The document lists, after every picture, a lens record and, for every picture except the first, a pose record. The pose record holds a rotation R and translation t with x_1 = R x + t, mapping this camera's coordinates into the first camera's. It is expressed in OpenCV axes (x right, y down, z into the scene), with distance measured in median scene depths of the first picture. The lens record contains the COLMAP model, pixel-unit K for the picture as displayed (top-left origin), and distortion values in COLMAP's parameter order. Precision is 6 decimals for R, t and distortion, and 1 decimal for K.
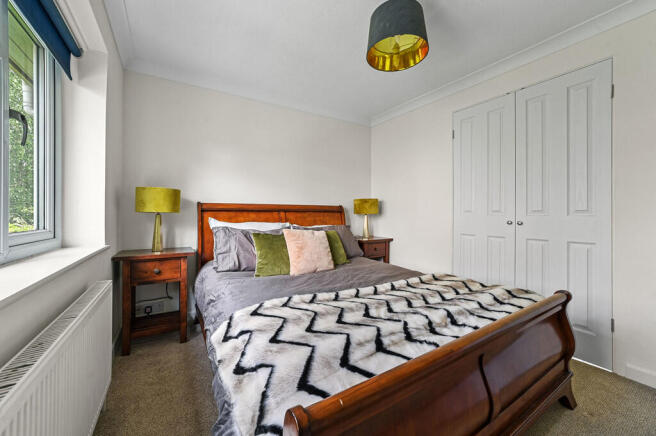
lens RADIAL K [[256.6, 0, 328.0], [0, 256.6, 218.0], [0, 0, 1]] dist [-0.001378, -0.000121]
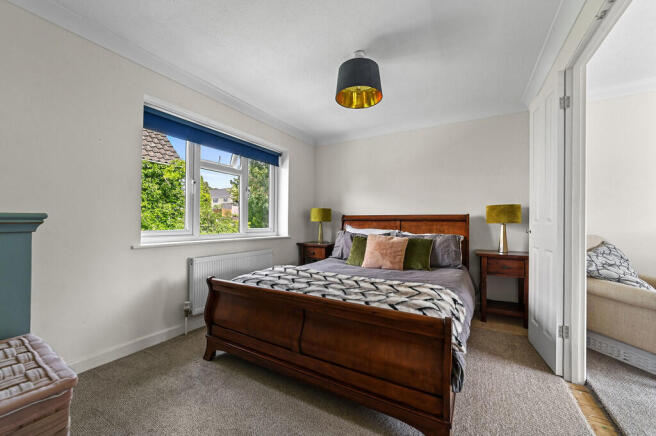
lens RADIAL K [[263.2, 0, 328.0], [0, 263.2, 218.0], [0, 0, 1]] dist [-0.000318, -0.000067]
pose [[0.481017, -0.004684, -0.876699, 0.778071], [-0.014017, 0.999817, -0.013032, -0.017802], [0.876599, 0.018558, 0.480863, 0.116491]]
